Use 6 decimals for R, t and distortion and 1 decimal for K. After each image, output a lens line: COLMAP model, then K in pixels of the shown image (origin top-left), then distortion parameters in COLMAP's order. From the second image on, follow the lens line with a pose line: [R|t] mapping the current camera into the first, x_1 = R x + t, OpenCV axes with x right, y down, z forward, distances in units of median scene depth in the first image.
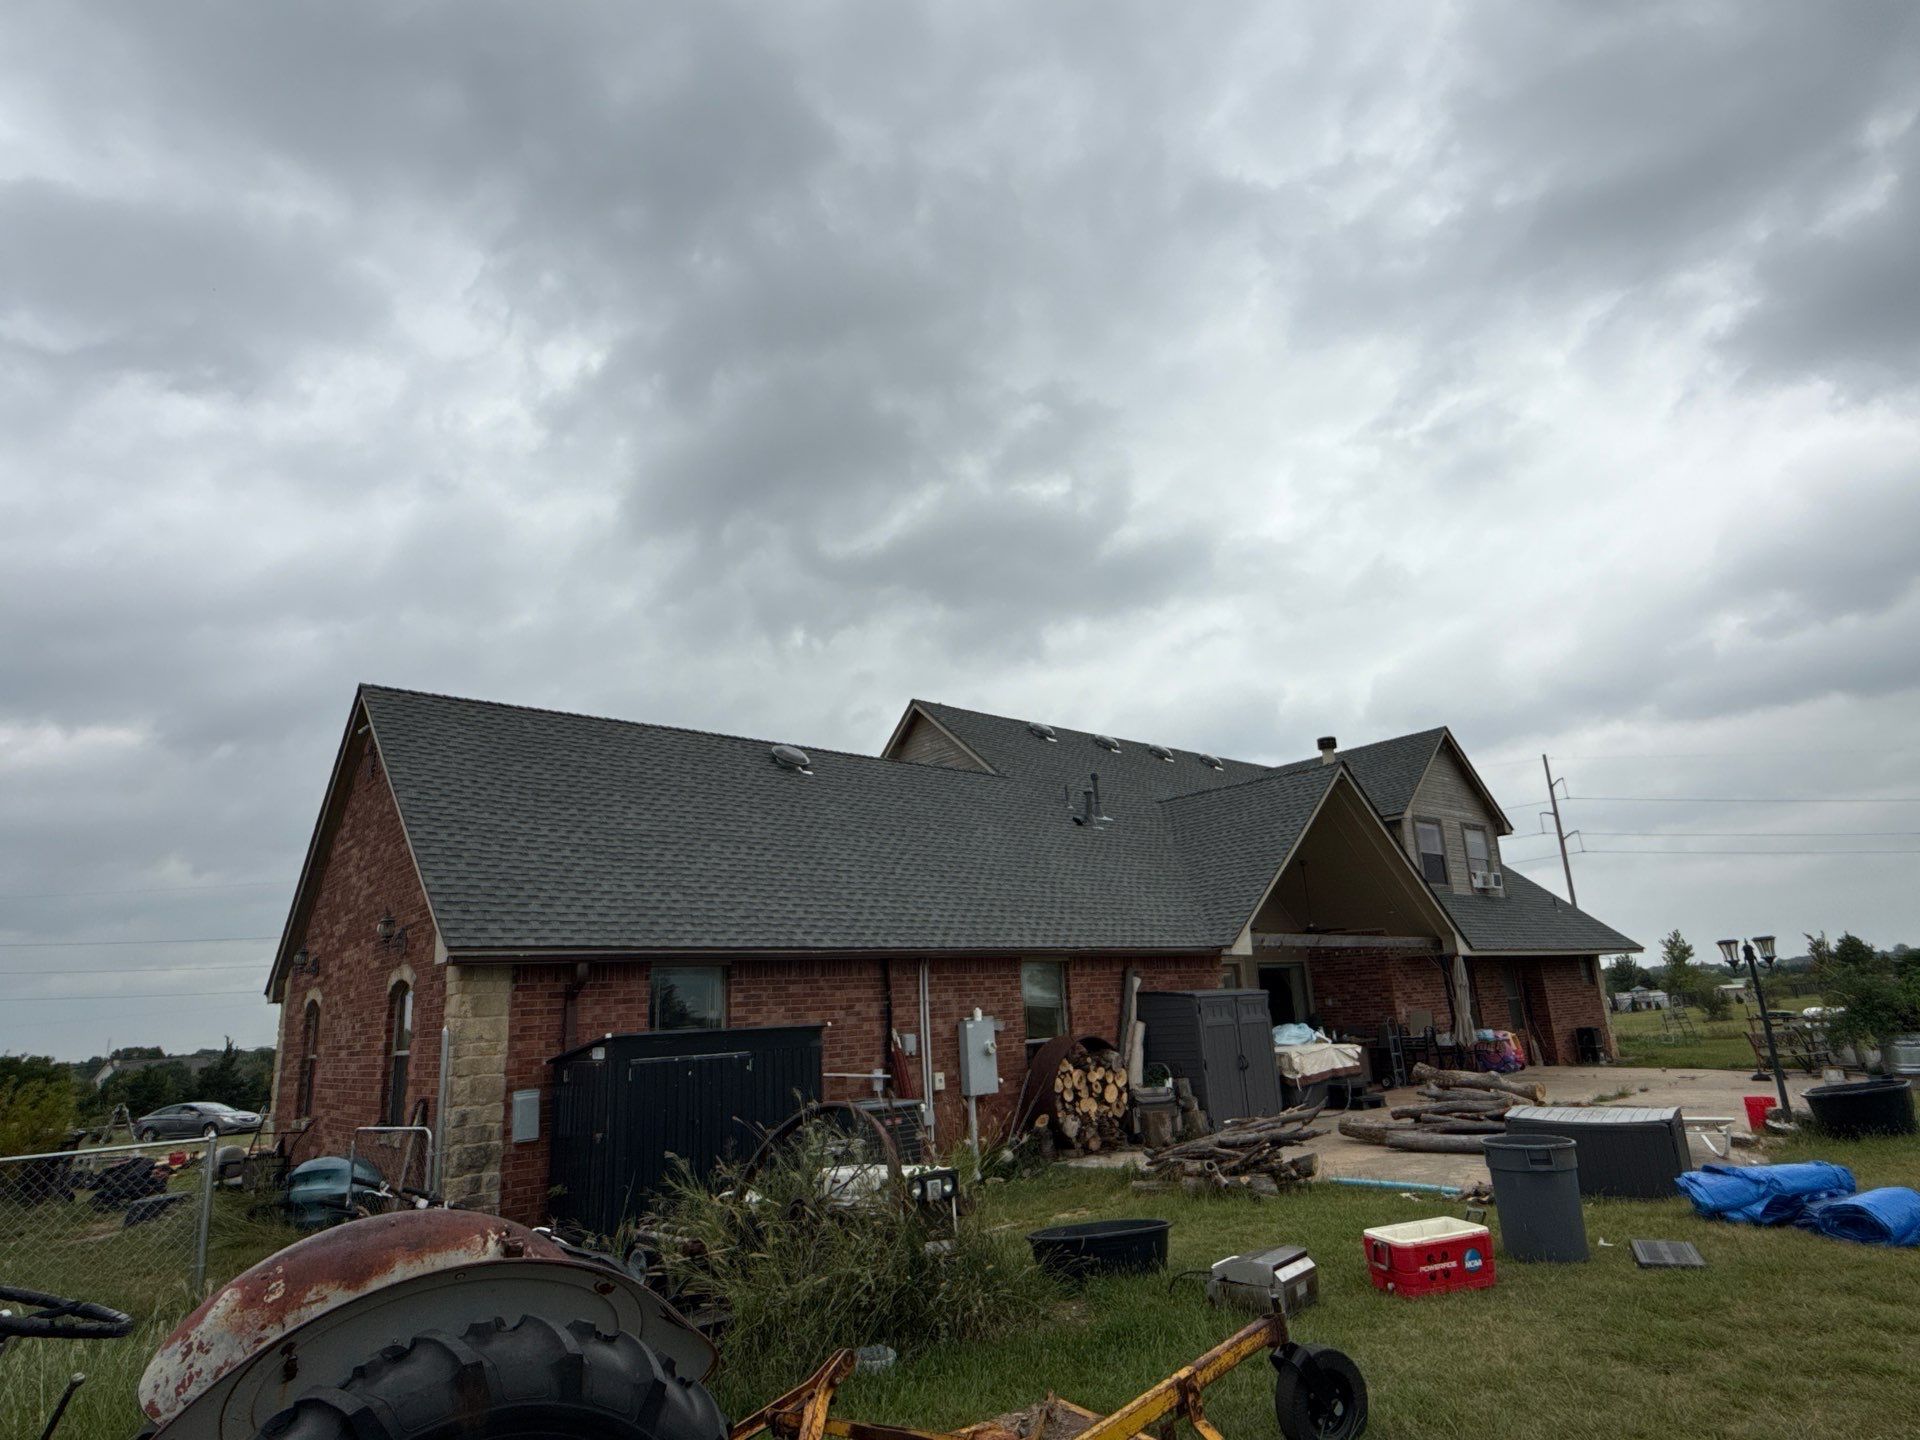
lens RADIAL K [[1055.3, 0, 956.8], [0, 1055.3, 730.3], [0, 0, 1]] dist [0.000041, 0.000292]
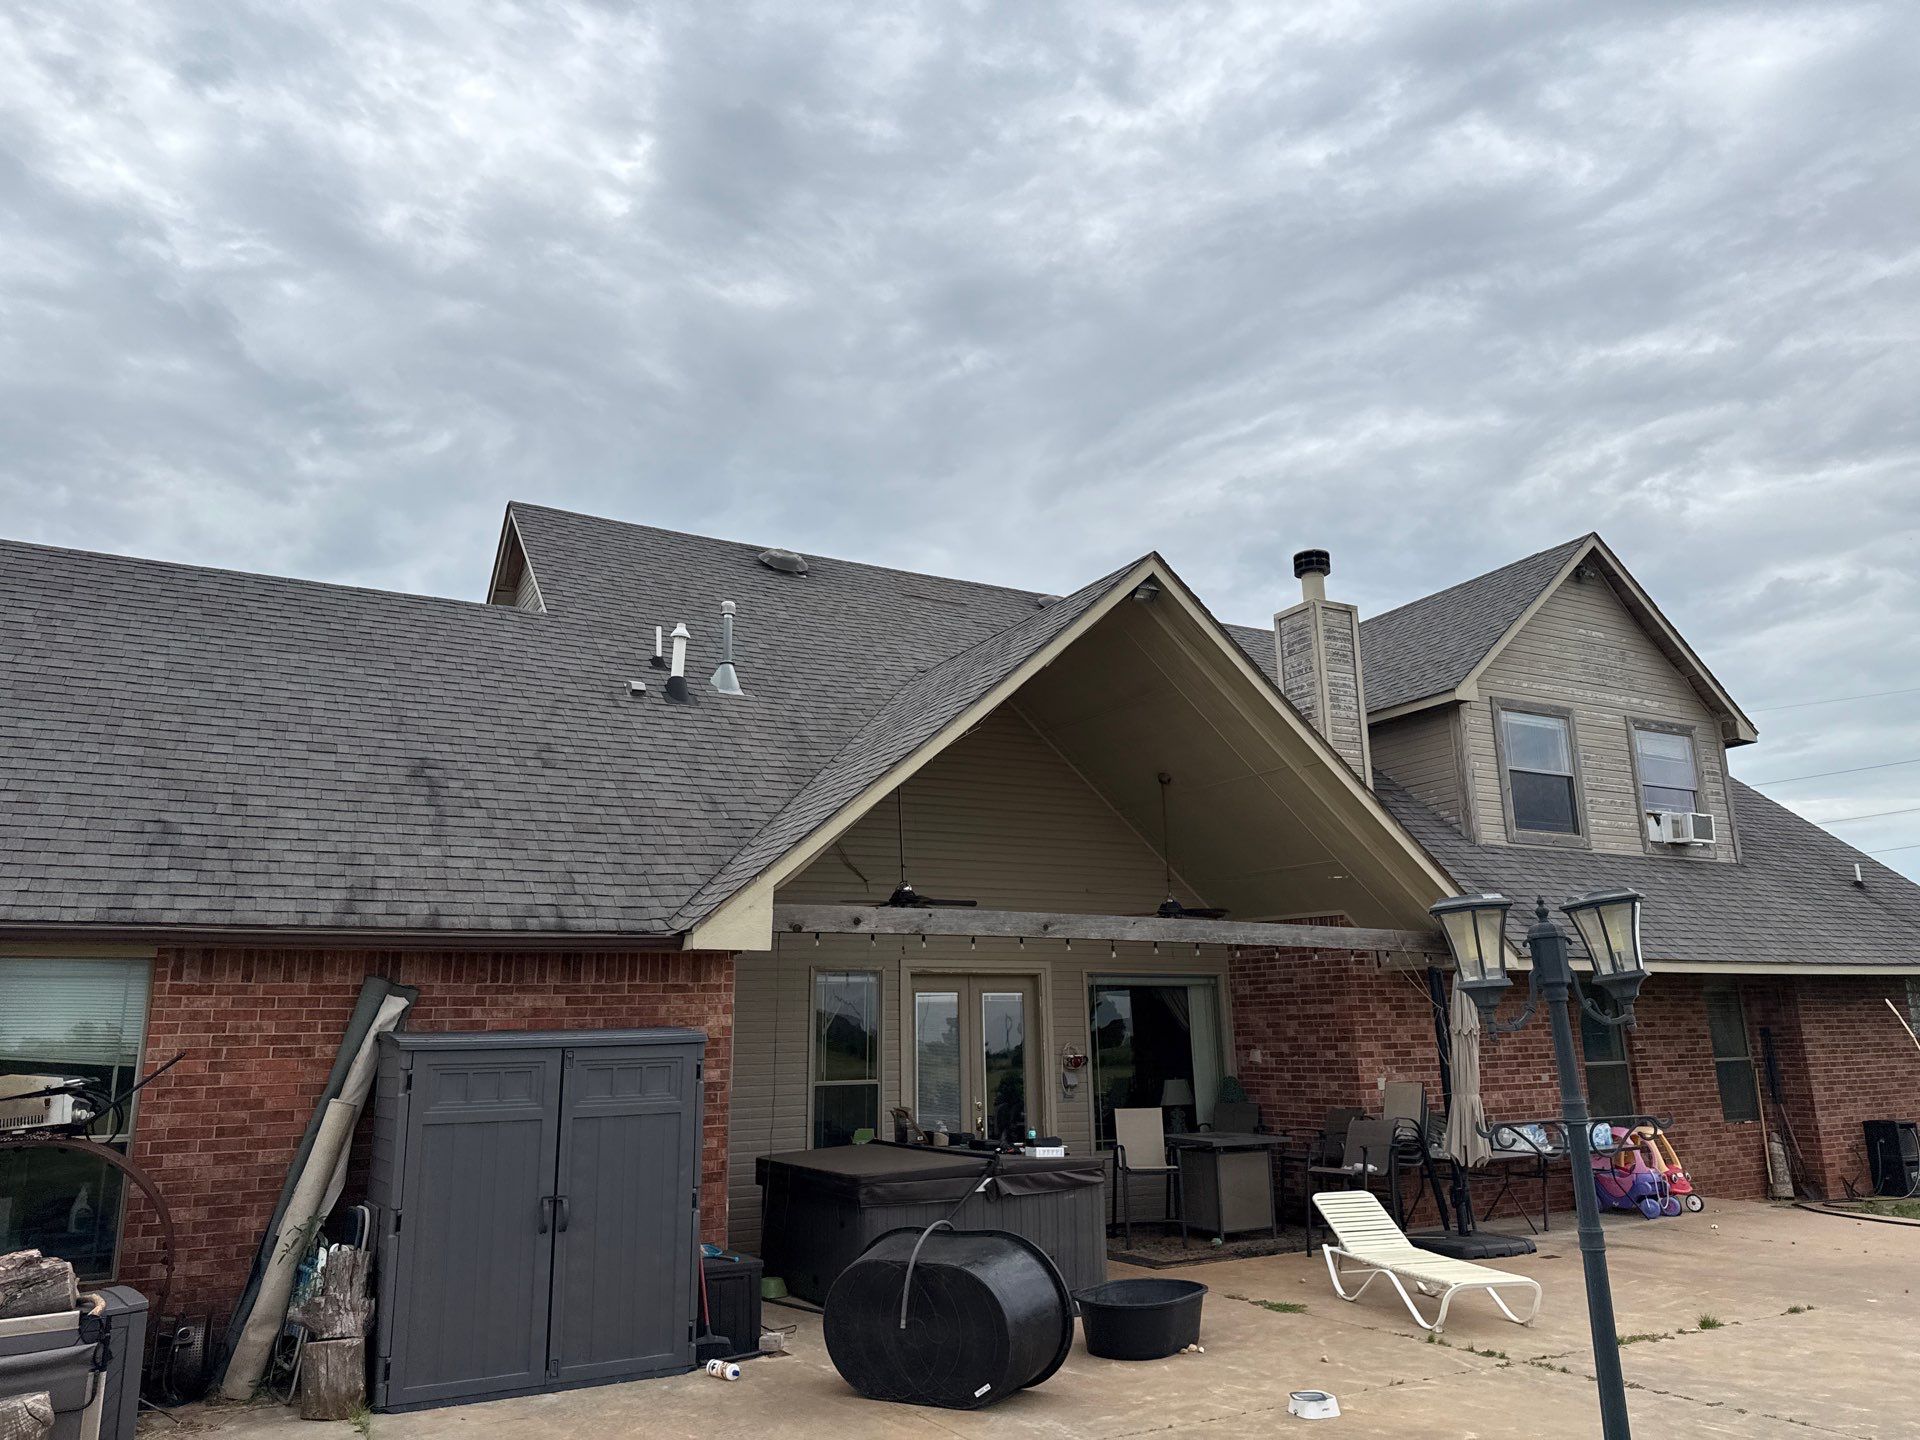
lens RADIAL K [[1352.4, 0, 955.8], [0, 1352.4, 706.4], [0, 0, 1]] dist [0.050738, -0.056023]
pose [[0.981181, -0.016152, -0.192415, 0.430777], [0.020947, 0.999518, 0.022910, 0.091323], [0.191952, -0.026509, 0.981046, 0.426961]]
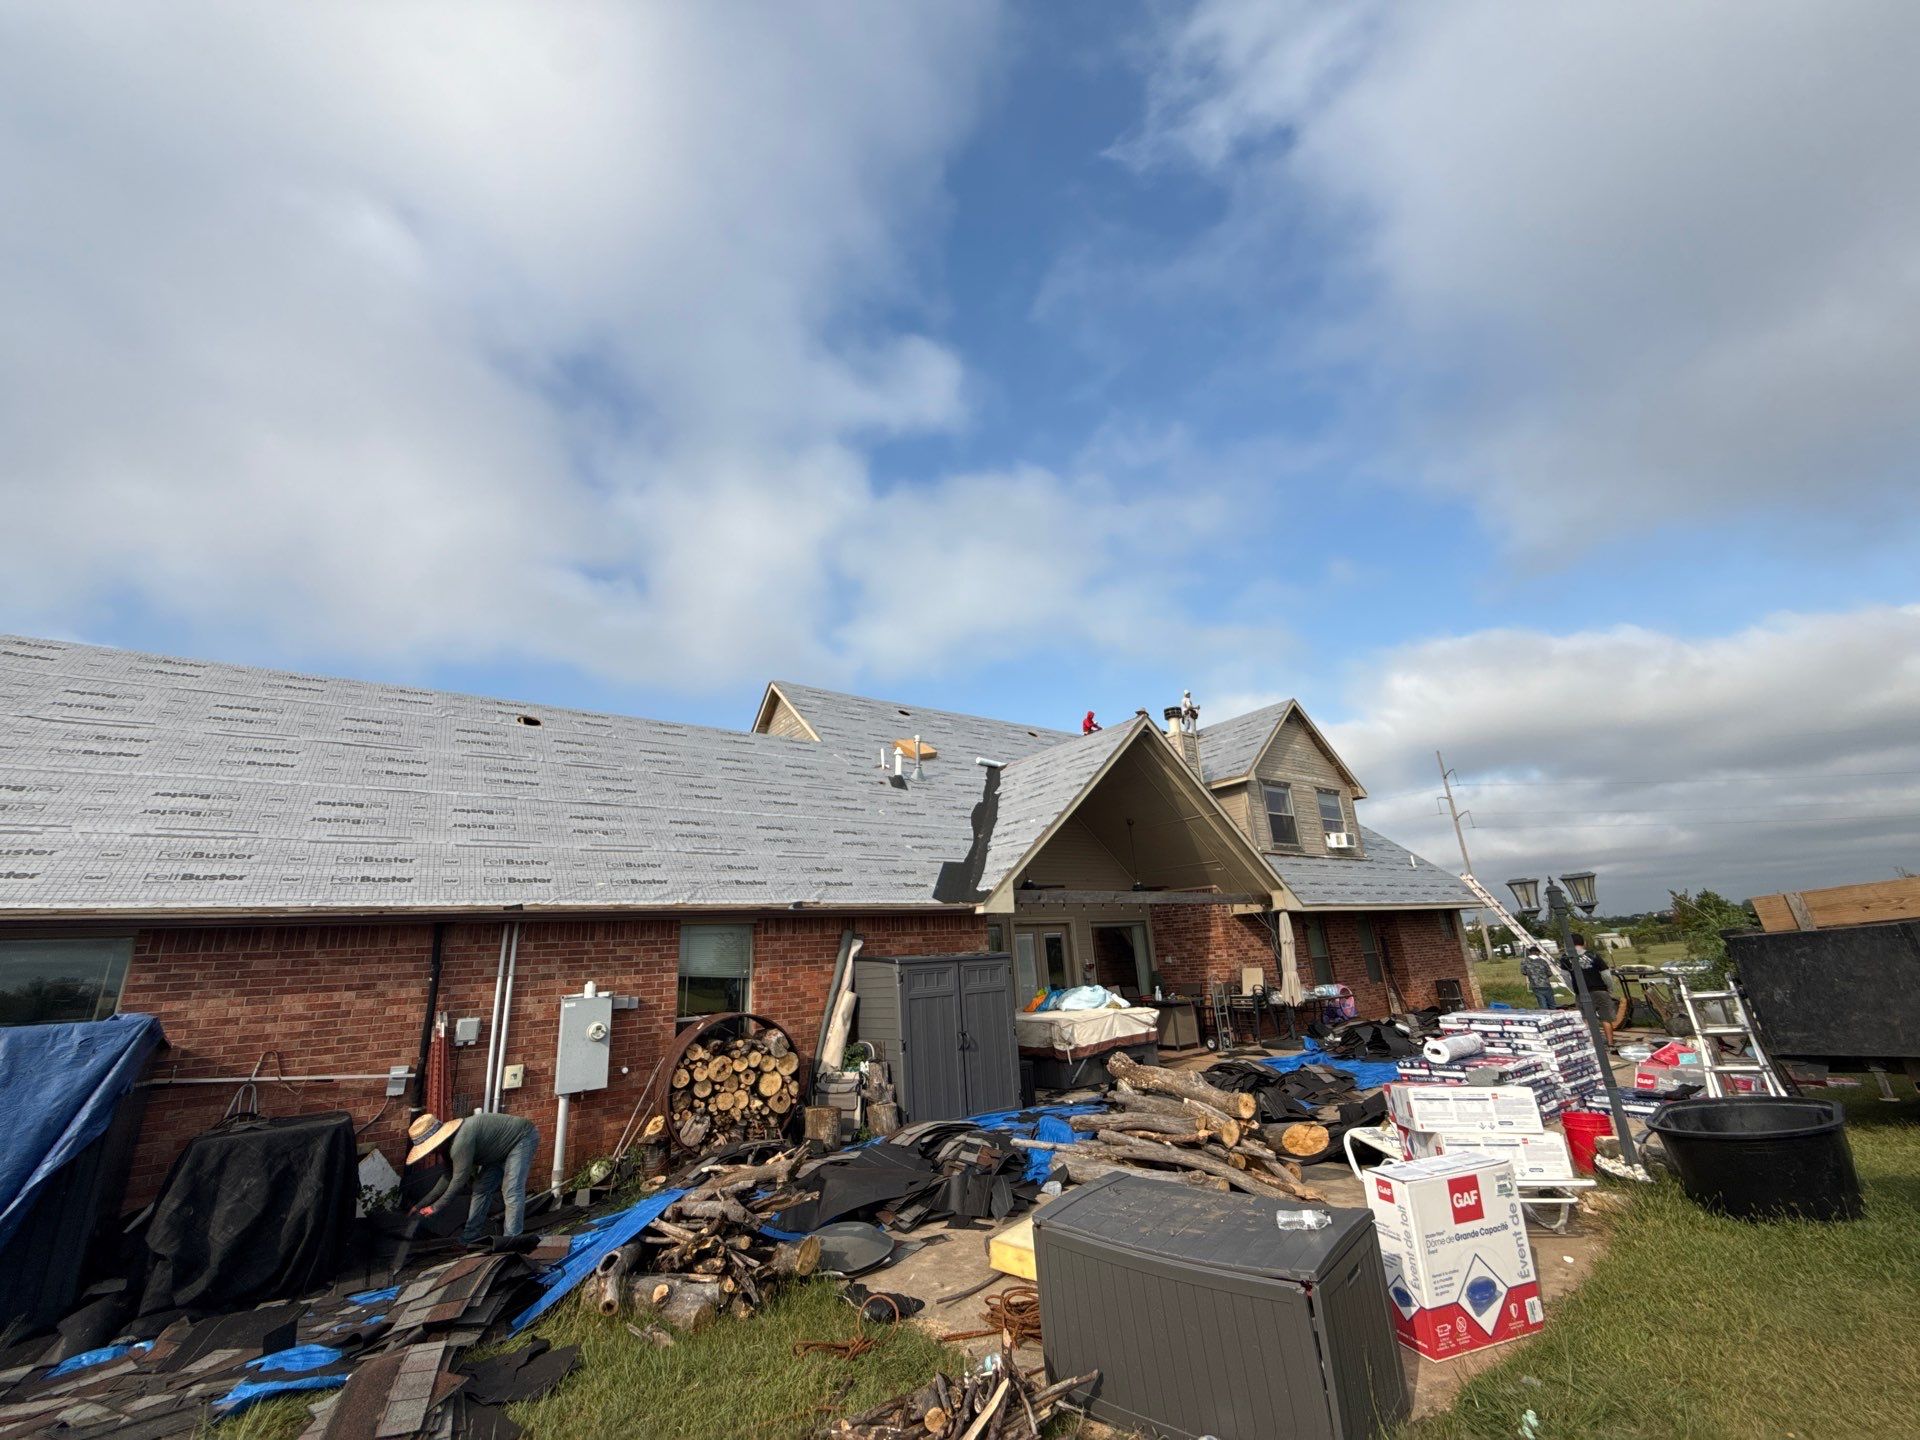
lens RADIAL K [[762.9, 0, 952.7], [0, 762.9, 728.8], [0, 0, 1]] dist [0.001706, 0.000674]
pose [[0.997122, -0.031439, -0.068987, 0.256548], [0.029027, 0.998941, -0.035687, 0.069522], [0.070036, 0.033582, 0.996979, 0.306808]]
